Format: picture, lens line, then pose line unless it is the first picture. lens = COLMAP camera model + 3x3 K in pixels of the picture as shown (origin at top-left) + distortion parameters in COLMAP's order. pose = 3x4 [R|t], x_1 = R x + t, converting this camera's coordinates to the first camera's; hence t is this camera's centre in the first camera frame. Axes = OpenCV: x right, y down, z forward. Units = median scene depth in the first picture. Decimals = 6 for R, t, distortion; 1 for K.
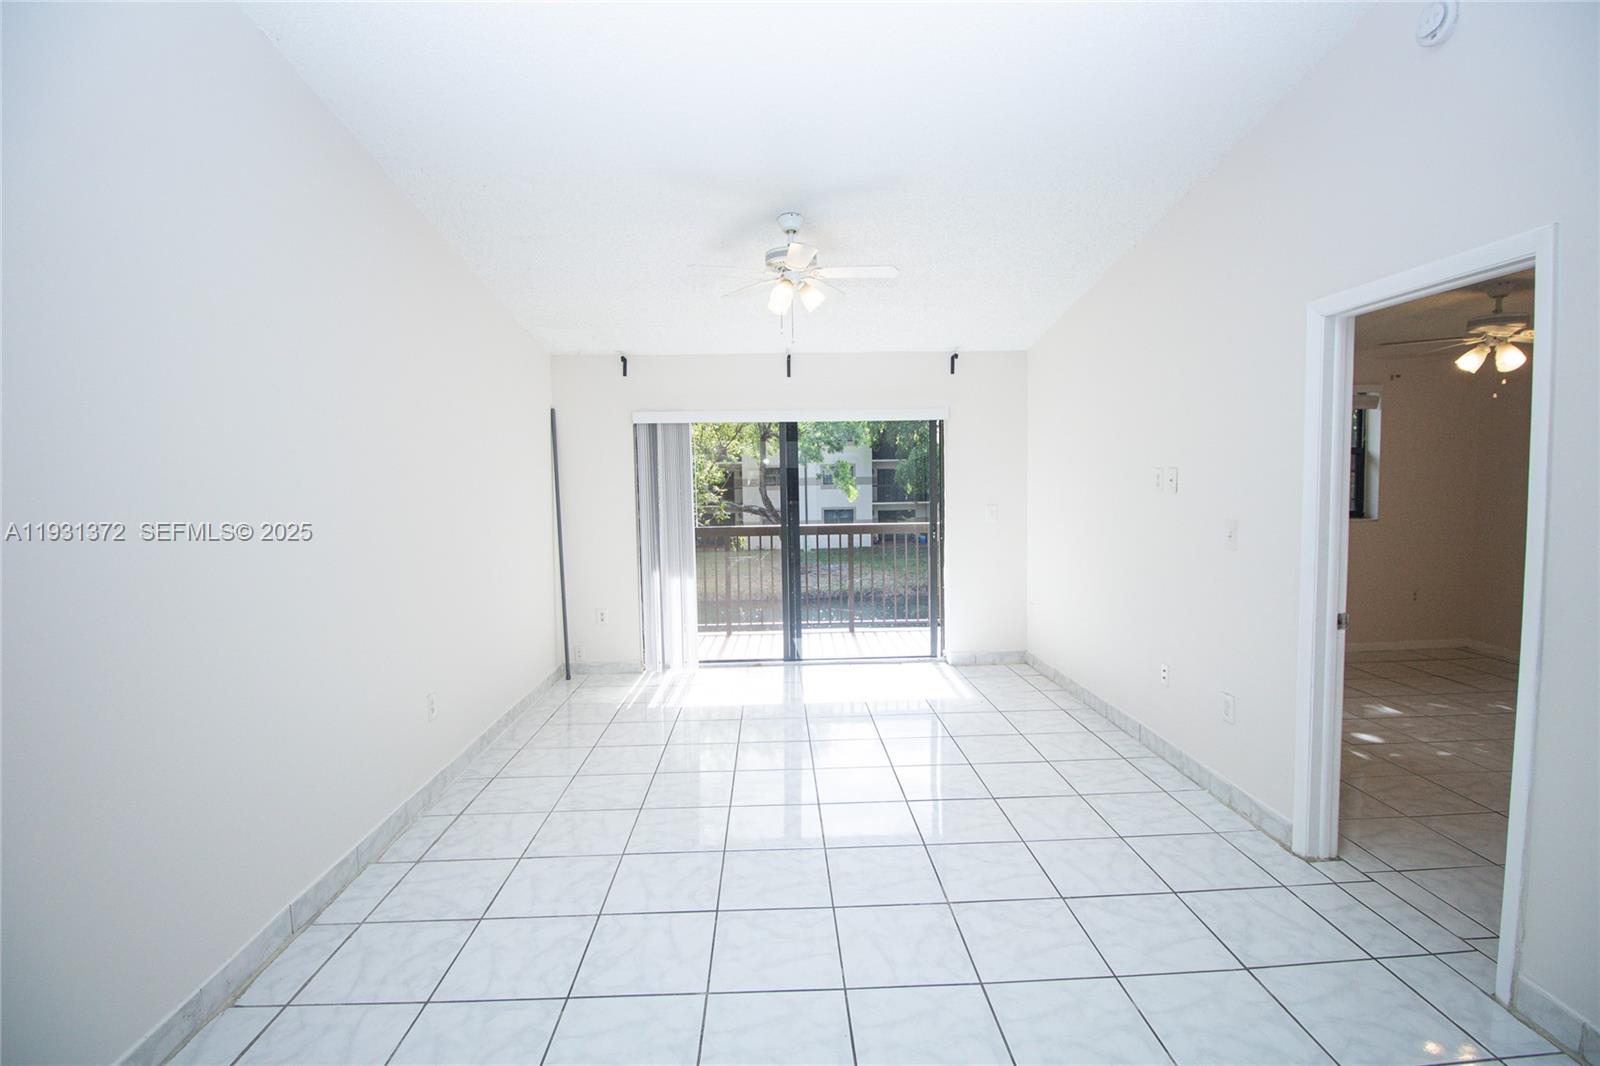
lens RADIAL K [[740.4, 0, 794.2], [0, 740.4, 534.6], [0, 0, 1]] dist [0.001723, -0.014285]
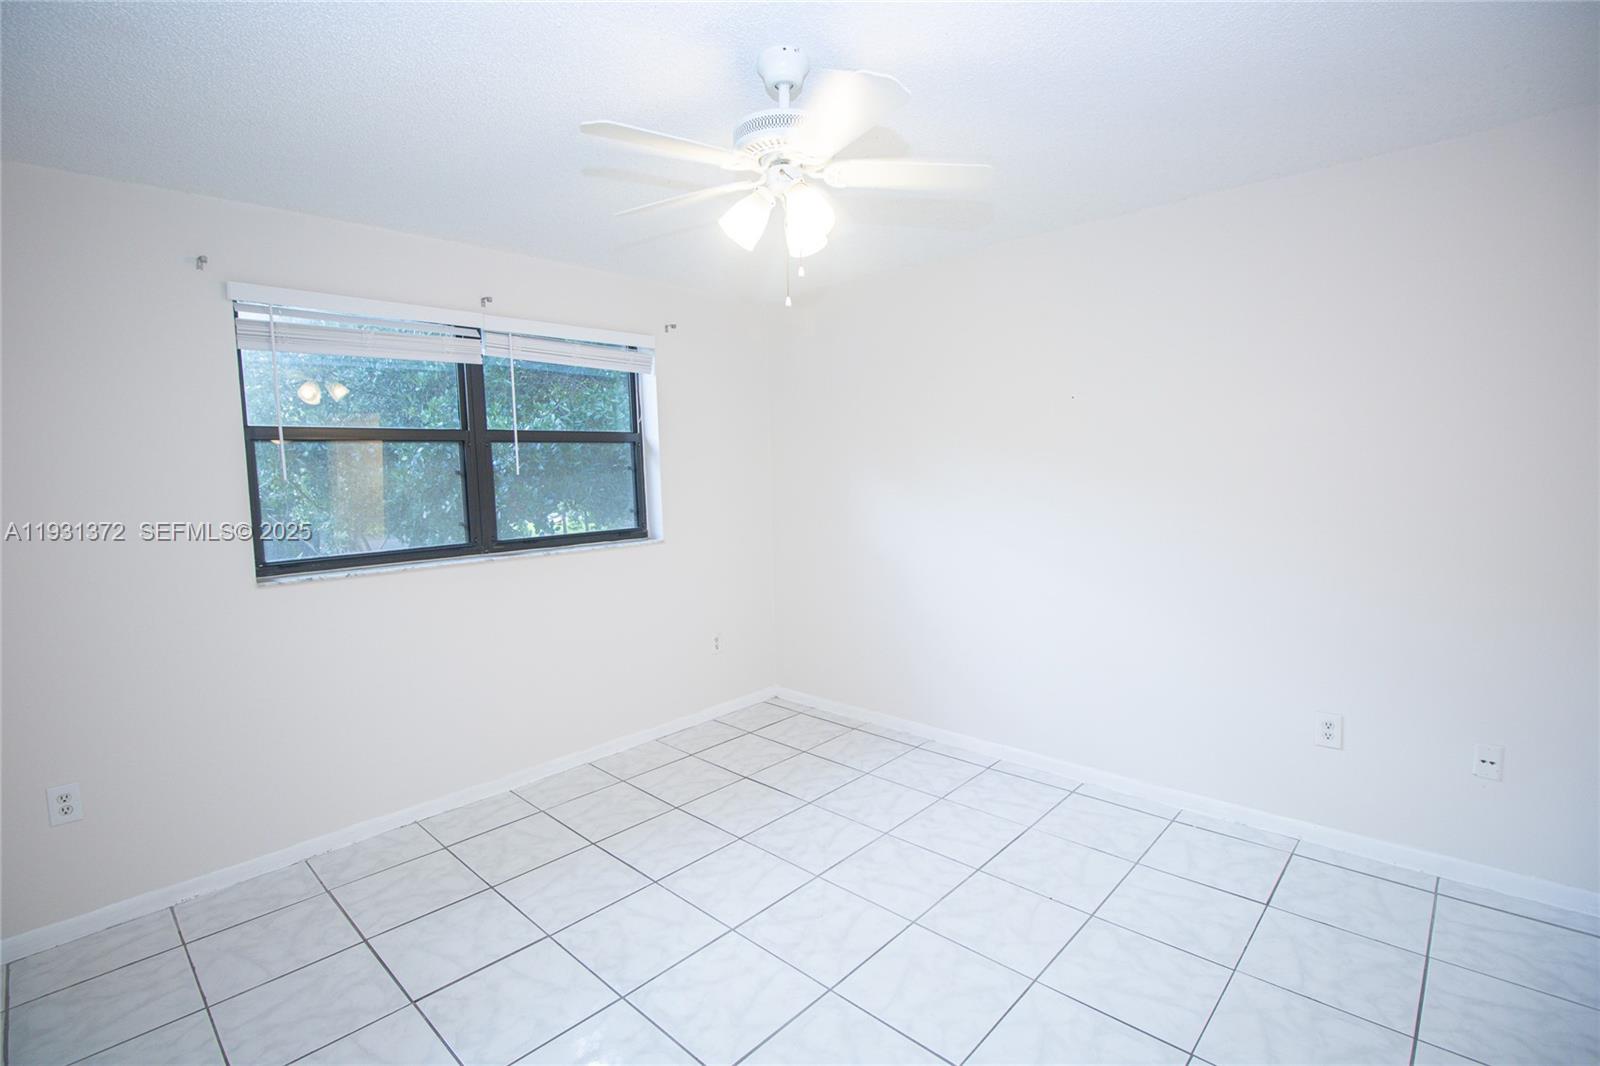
lens RADIAL K [[740.0, 0, 800.0], [0, 740.0, 533.0], [0, 0, 1]] dist [0.000882, -0.010836]
pose [[0.708307, -0.061931, 0.703183, 0.413125], [0.063330, 0.997702, 0.024078, -0.036132], [-0.703058, 0.027478, 0.710601, 0.441049]]
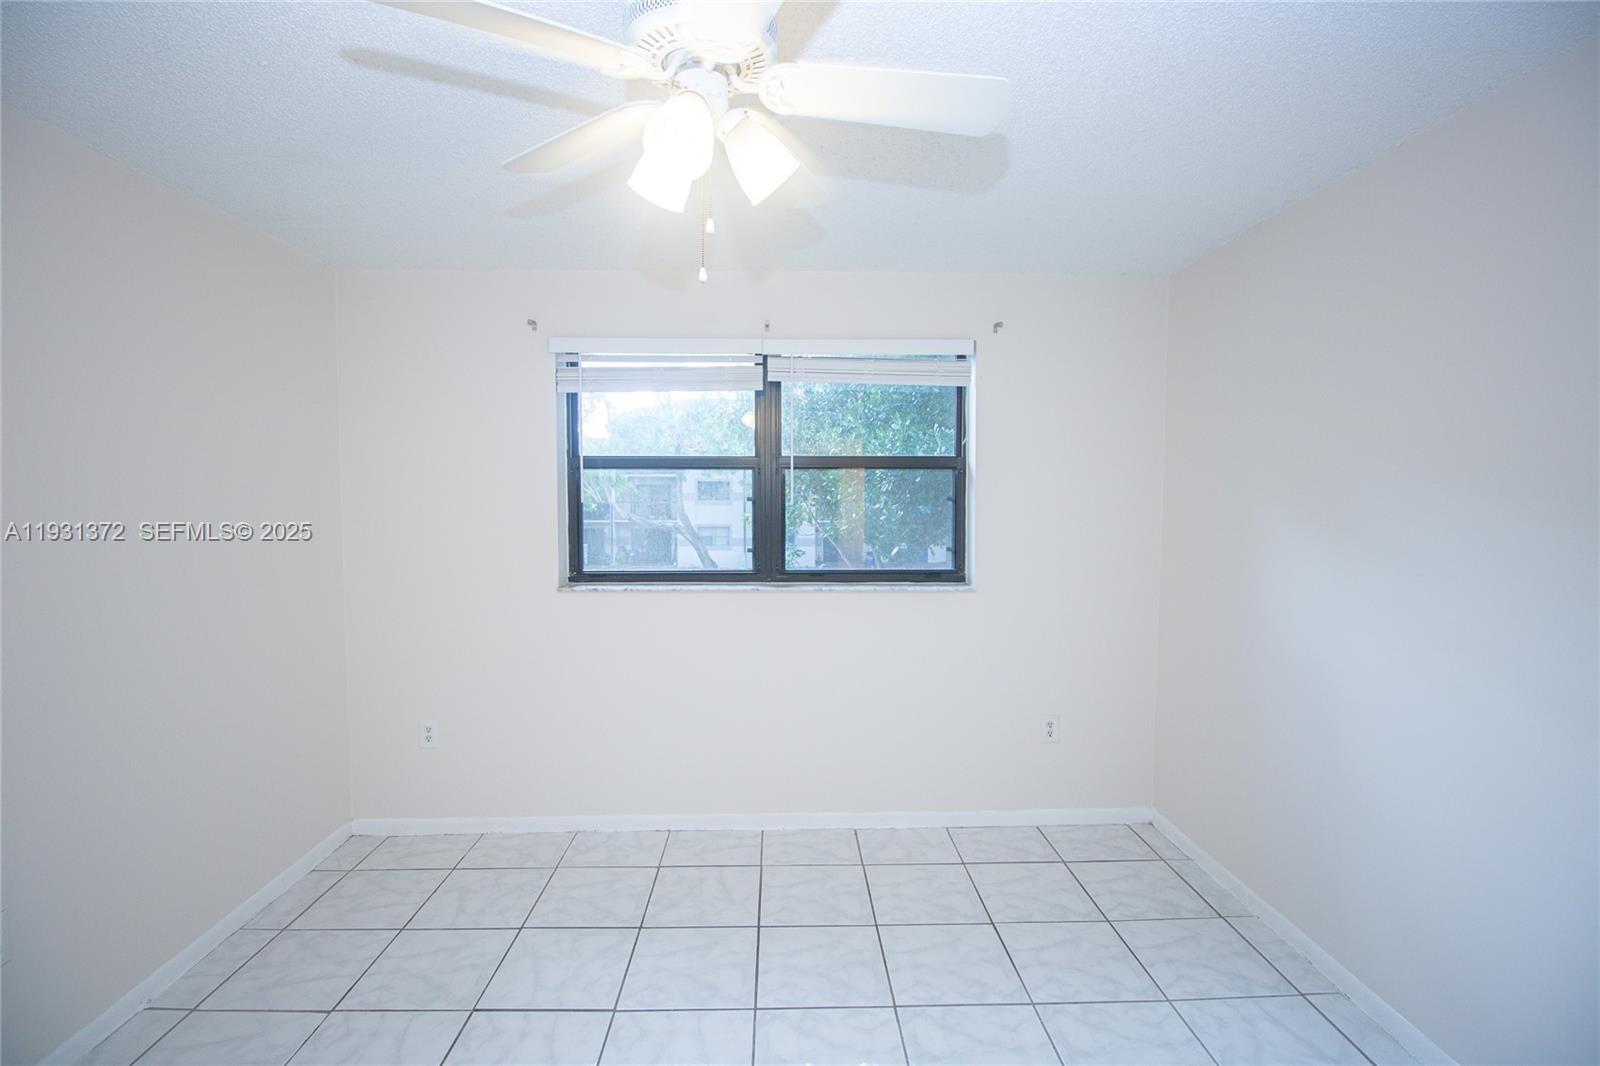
lens RADIAL K [[751.8, 0, 798.3], [0, 751.8, 536.7], [0, 0, 1]] dist [0.011720, 0.000054]
pose [[0.999777, 0.020696, -0.004186, 0.676284], [-0.020796, 0.999457, -0.025568, -0.042328], [0.003654, 0.025650, 0.999664, 0.446485]]
